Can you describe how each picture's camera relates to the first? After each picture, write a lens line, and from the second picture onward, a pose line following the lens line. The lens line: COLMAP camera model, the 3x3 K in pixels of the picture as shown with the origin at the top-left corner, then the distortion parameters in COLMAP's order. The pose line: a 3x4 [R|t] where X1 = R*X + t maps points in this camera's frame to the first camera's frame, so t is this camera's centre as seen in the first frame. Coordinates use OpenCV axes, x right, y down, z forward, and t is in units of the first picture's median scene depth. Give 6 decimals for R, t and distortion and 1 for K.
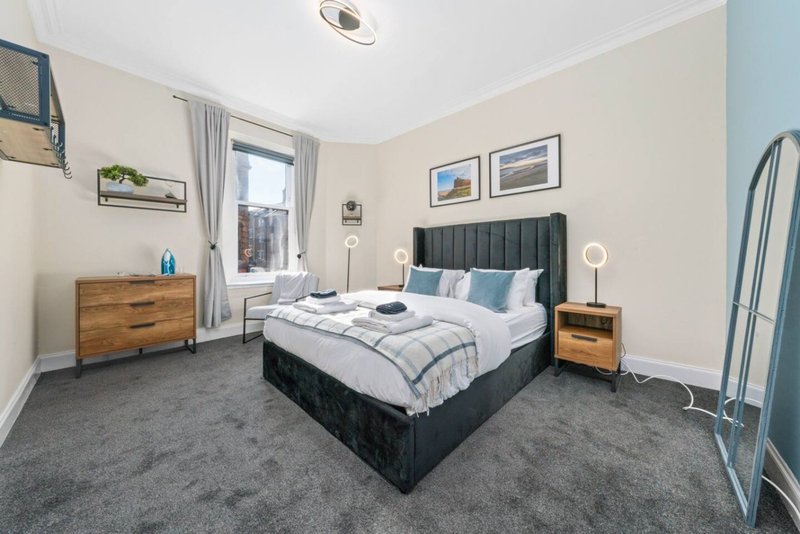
lens RADIAL K [[274.9, 0, 398.3], [0, 274.9, 259.0], [0, 0, 1]] dist [-0.001578, 0.000109]
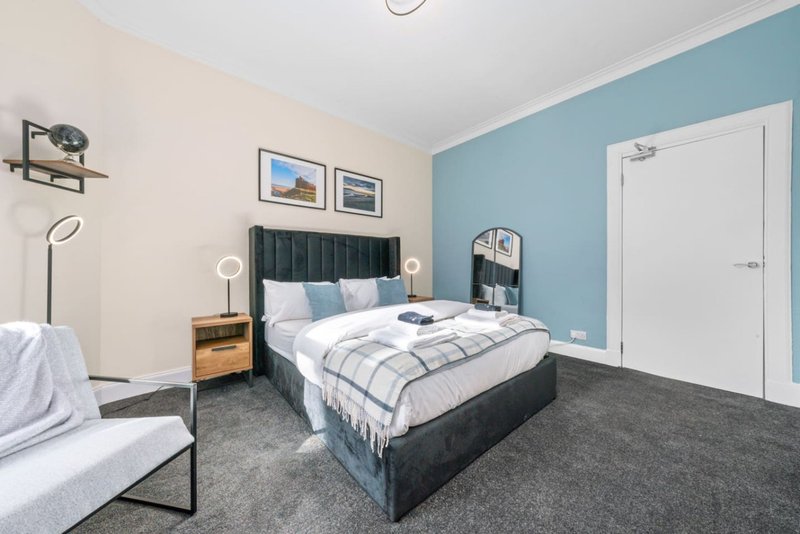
lens RADIAL K [[274.9, 0, 398.3], [0, 274.9, 268.8], [0, 0, 1]] dist [-0.001578, 0.000109]
pose [[0.113308, -0.003593, 0.993553, -0.678875], [0.013678, 0.999904, 0.002056, -0.001854], [-0.993466, 0.013357, 0.113346, 0.651777]]
